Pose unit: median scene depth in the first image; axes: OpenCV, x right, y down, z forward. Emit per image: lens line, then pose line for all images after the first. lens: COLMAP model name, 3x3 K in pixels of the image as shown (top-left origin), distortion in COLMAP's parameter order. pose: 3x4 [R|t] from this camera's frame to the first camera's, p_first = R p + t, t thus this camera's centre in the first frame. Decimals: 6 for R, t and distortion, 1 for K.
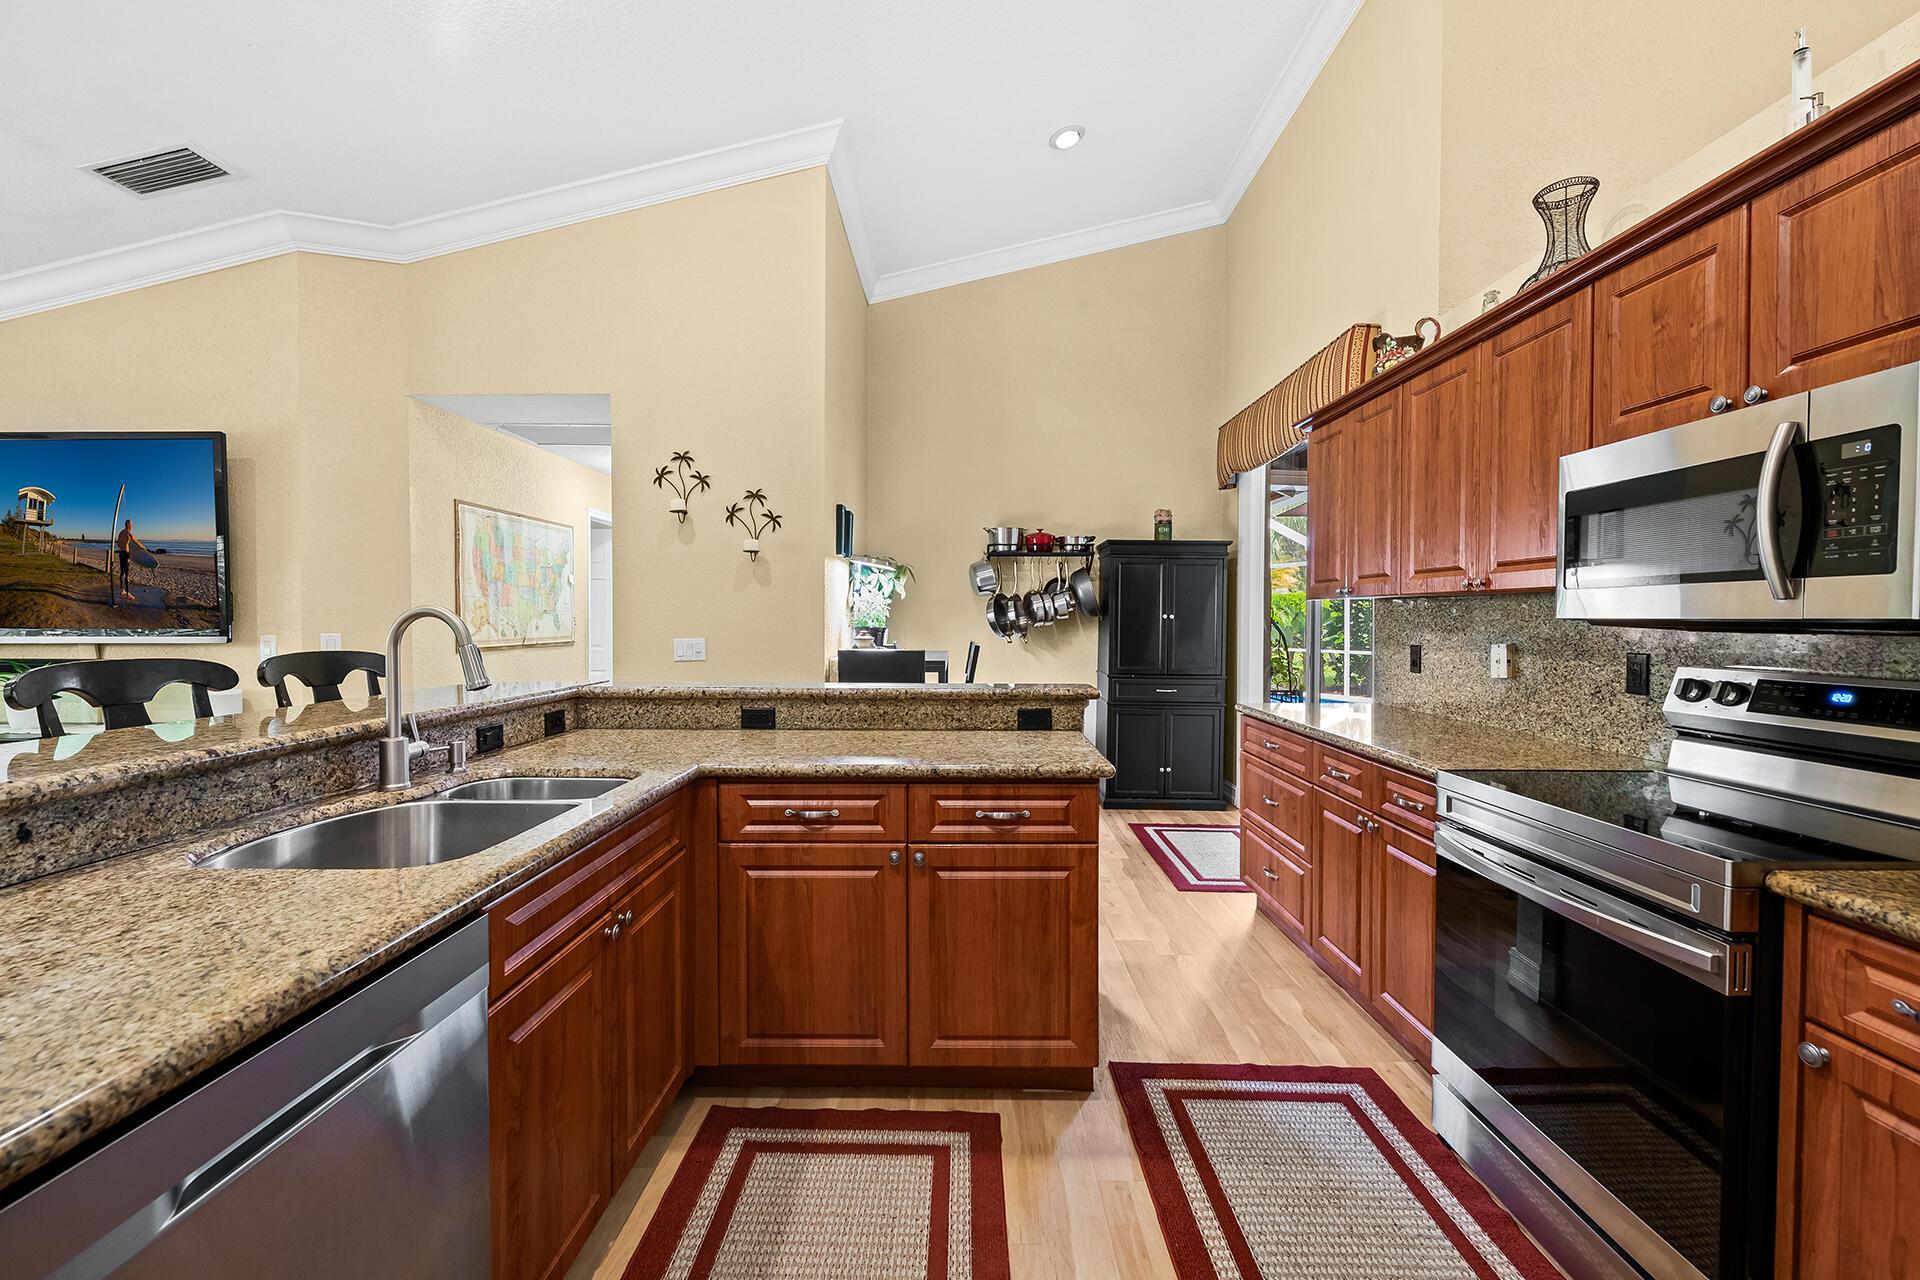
lens RADIAL K [[791.9, 0, 950.9], [0, 791.9, 633.2], [0, 0, 1]] dist [0.002262, -0.000288]
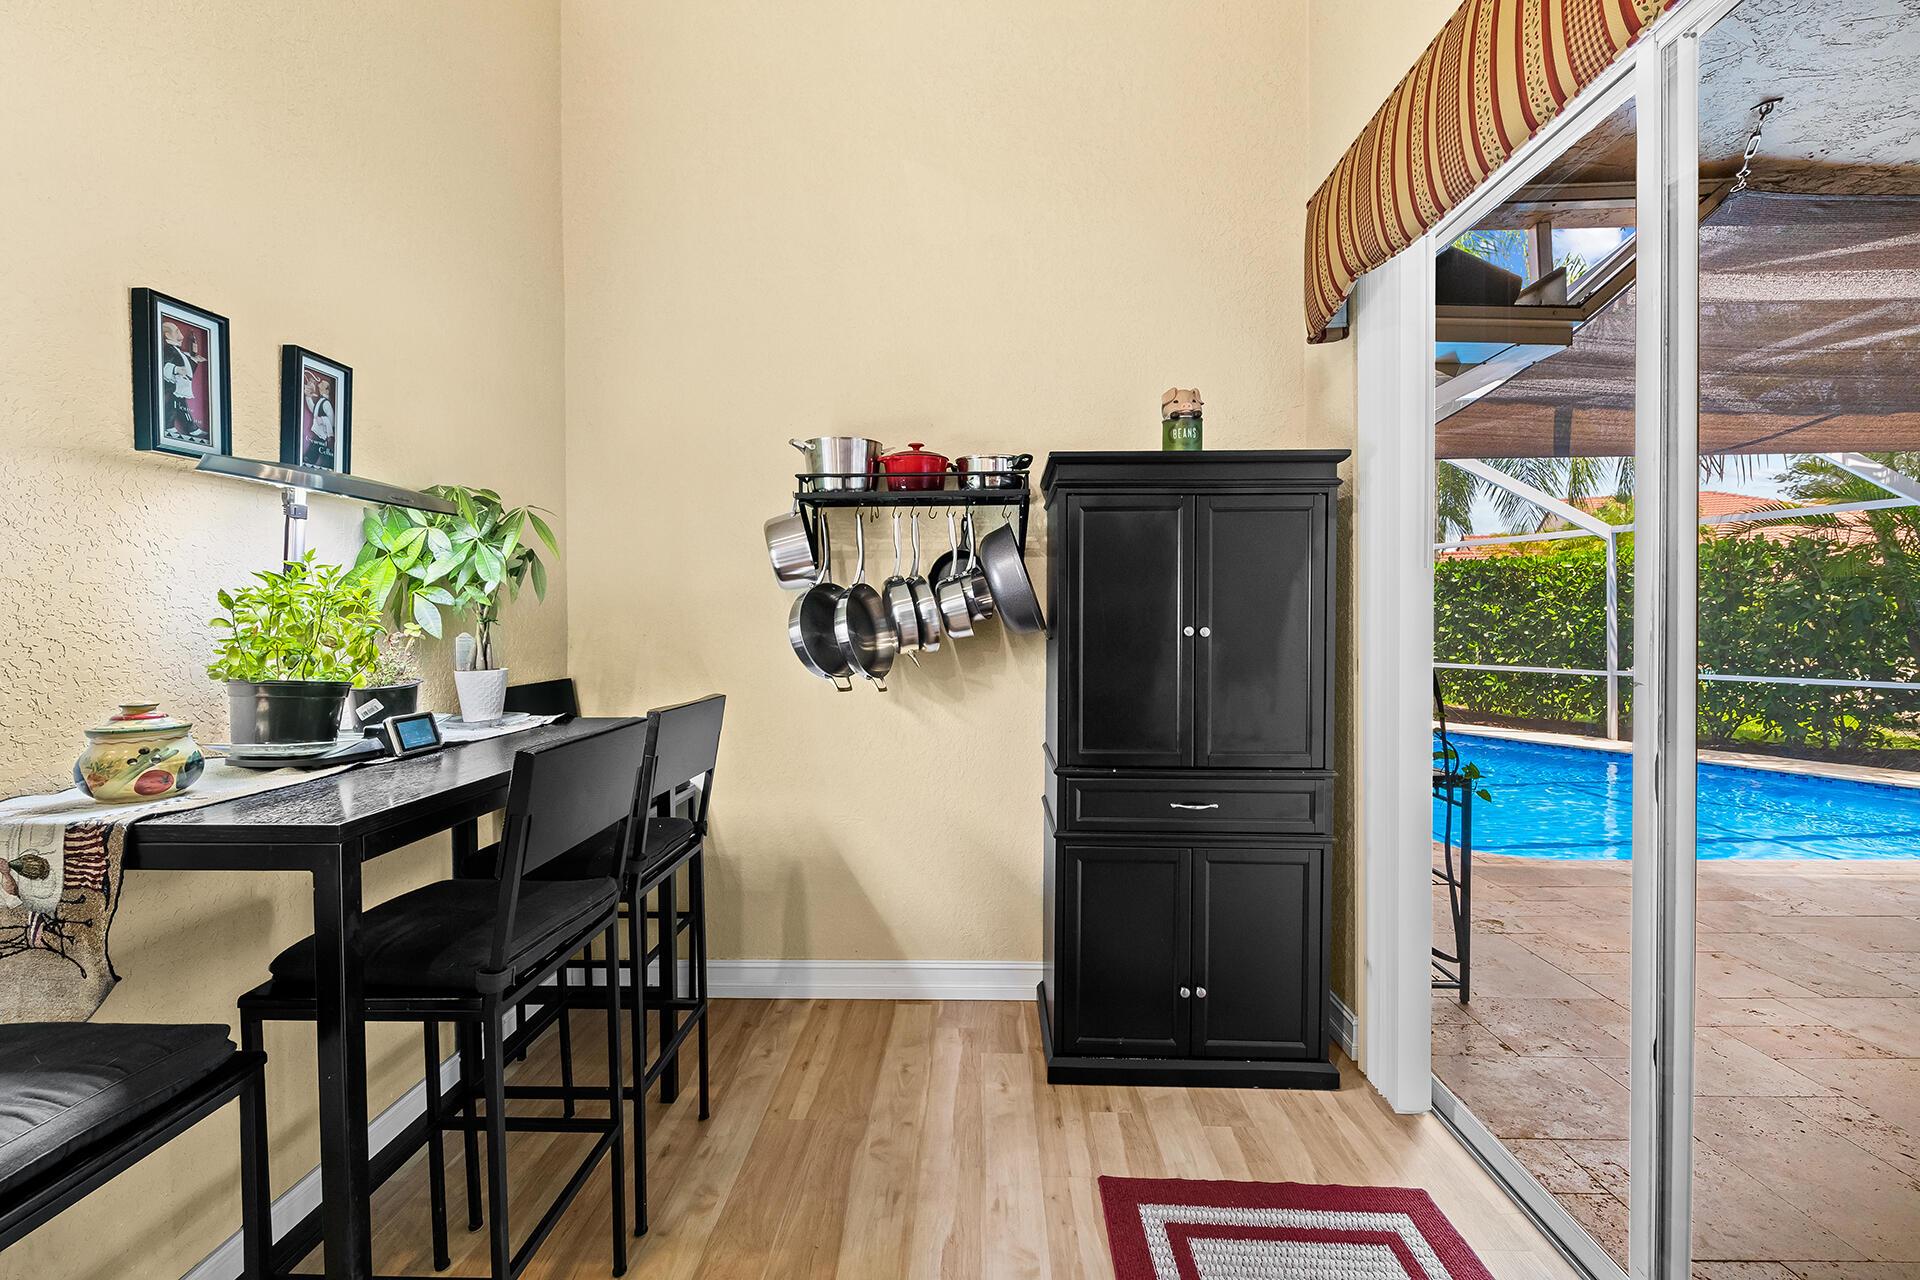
lens RADIAL K [[759.7, 0, 972.4], [0, 759.7, 647.1], [0, 0, 1]] dist [0.001915, -0.002647]
pose [[0.999592, -0.007977, 0.027436, 0.196032], [0.007787, 0.999945, 0.007045, -0.022795], [-0.027491, -0.006829, 0.999599, 0.818521]]
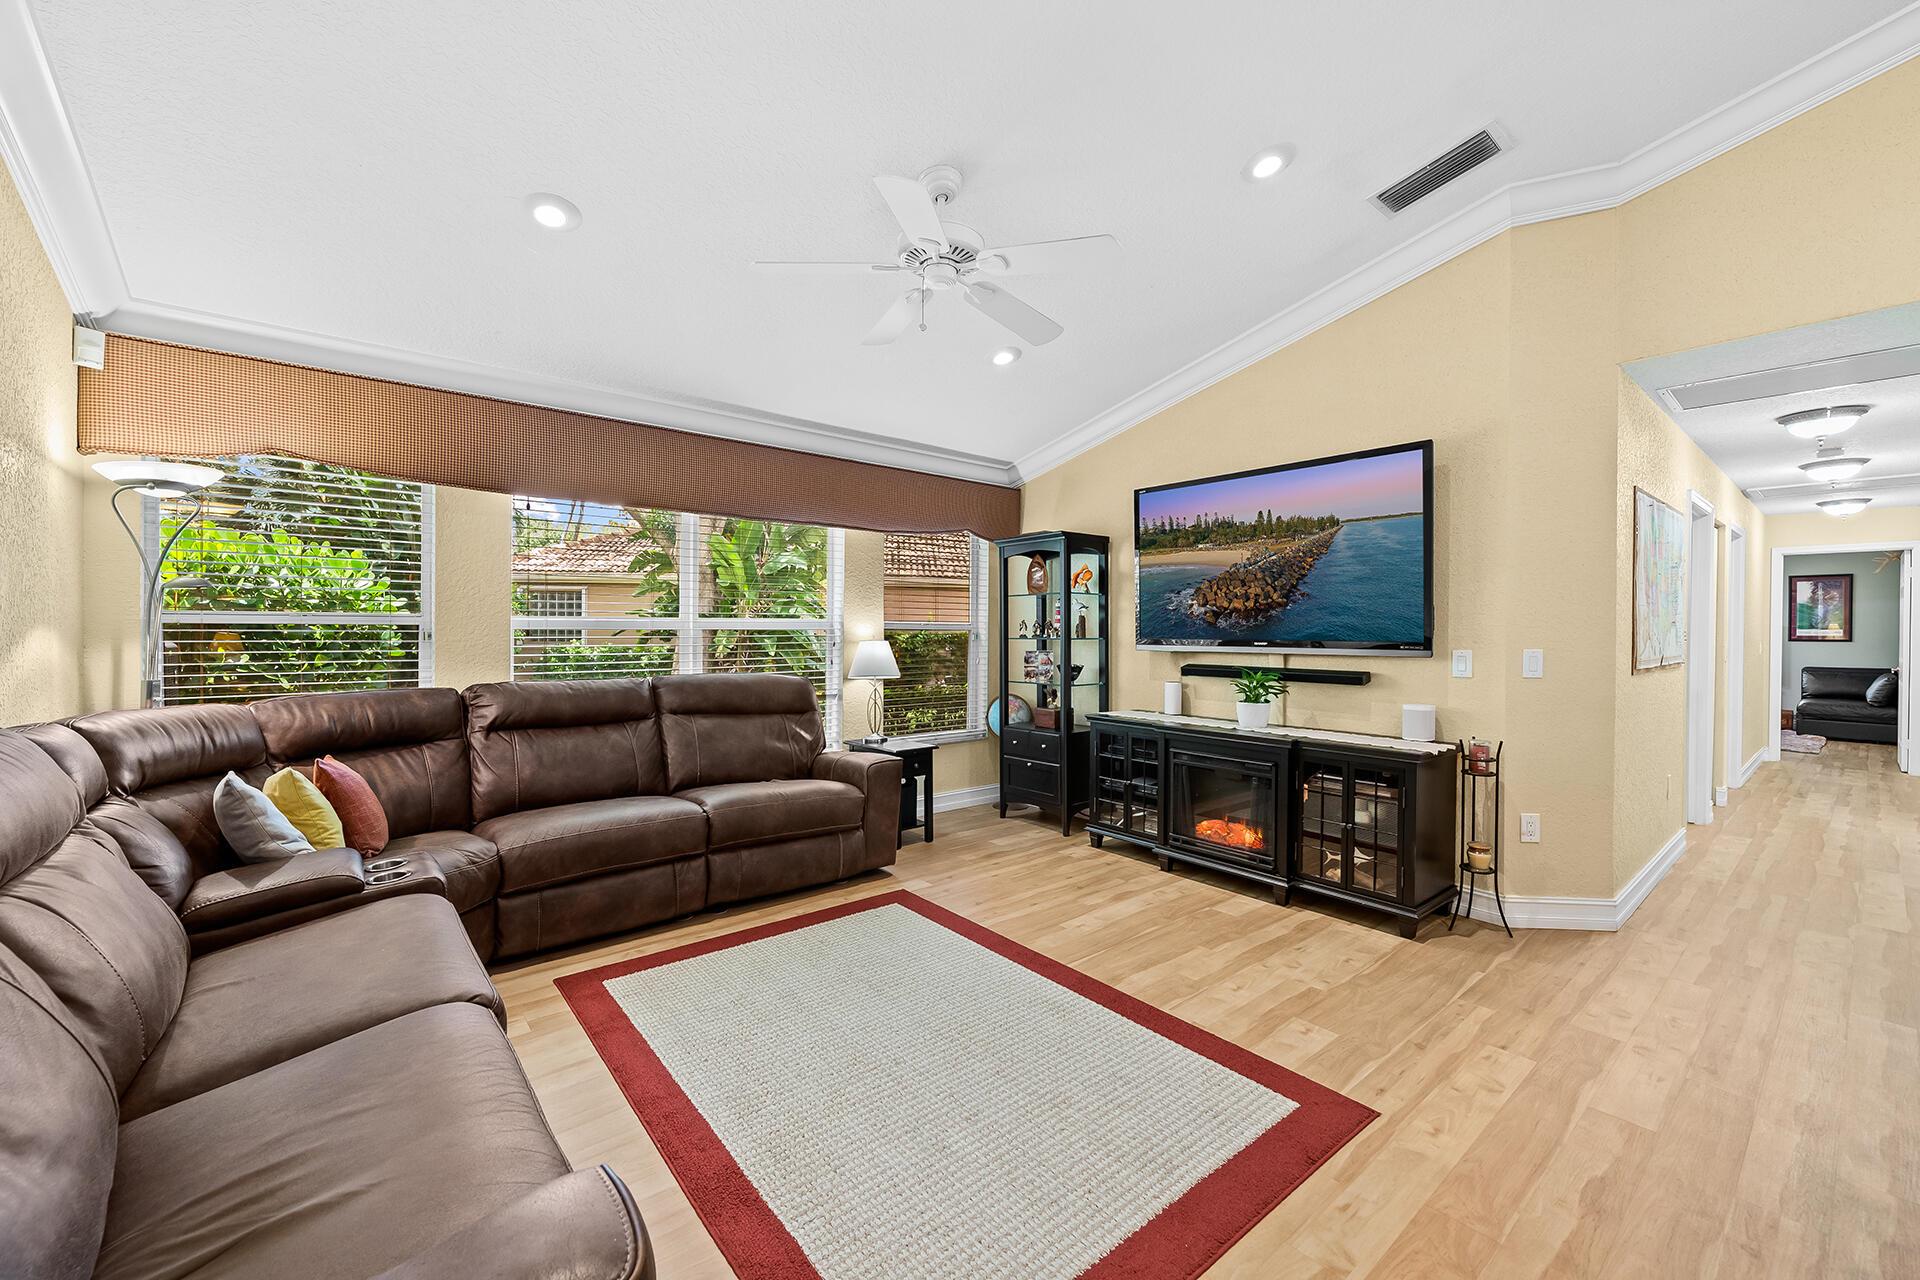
lens RADIAL K [[759.7, 0, 954.5], [0, 759.7, 634.9], [0, 0, 1]] dist [0.001915, -0.002647]
pose [[0.645550, 0.008045, -0.763676, -0.517920], [-0.017360, 0.999841, -0.004142, -0.000318], [0.763521, 0.015931, 0.645586, -0.037211]]
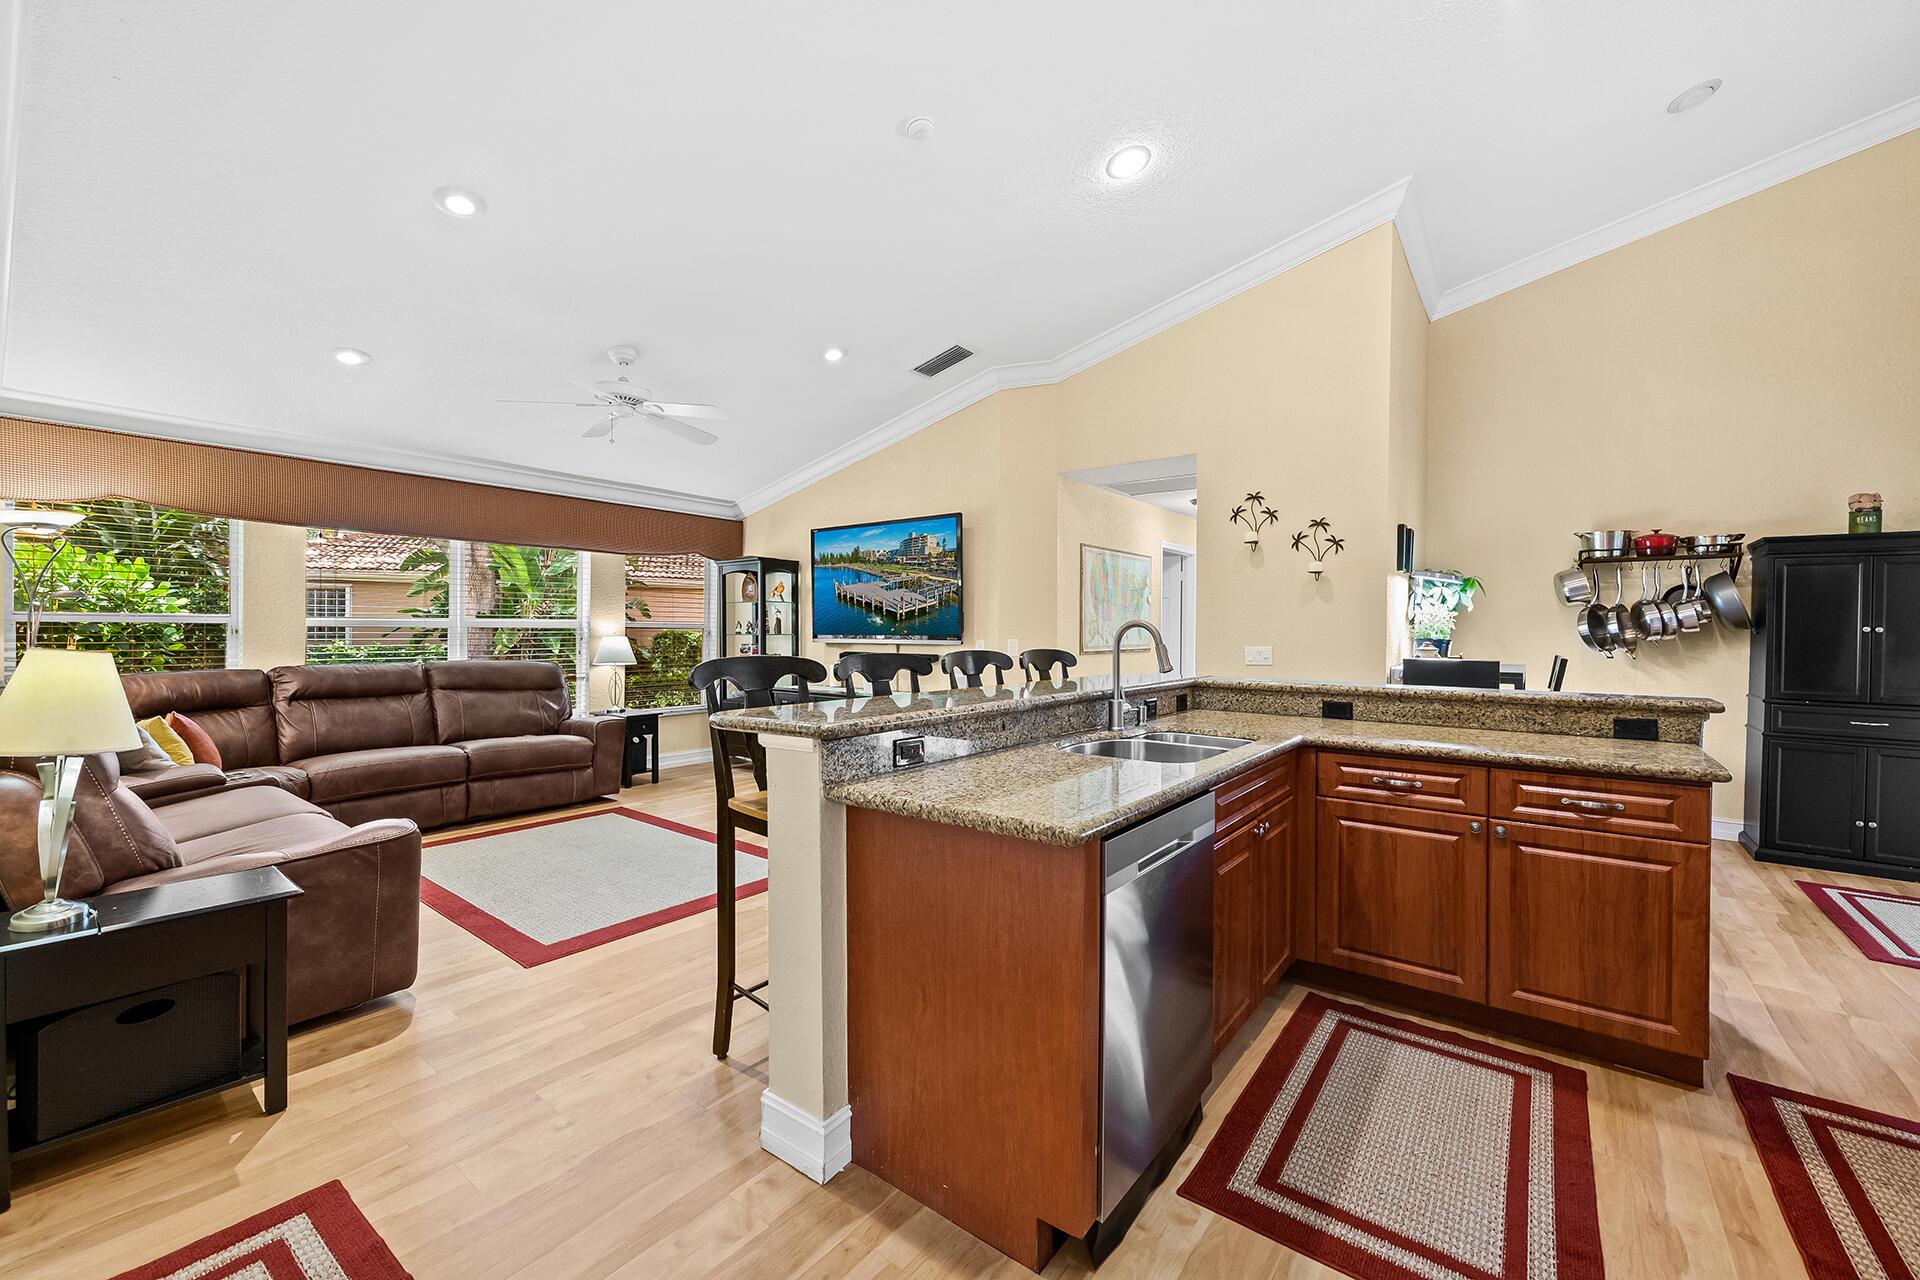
lens RADIAL K [[759.7, 0, 957.8], [0, 759.7, 633.9], [0, 0, 1]] dist [0.001915, -0.002647]
pose [[0.801706, 0.006342, -0.597685, -0.006559], [-0.015139, 0.999838, -0.009698, 0.005734], [0.597527, 0.016823, 0.801673, -0.201172]]
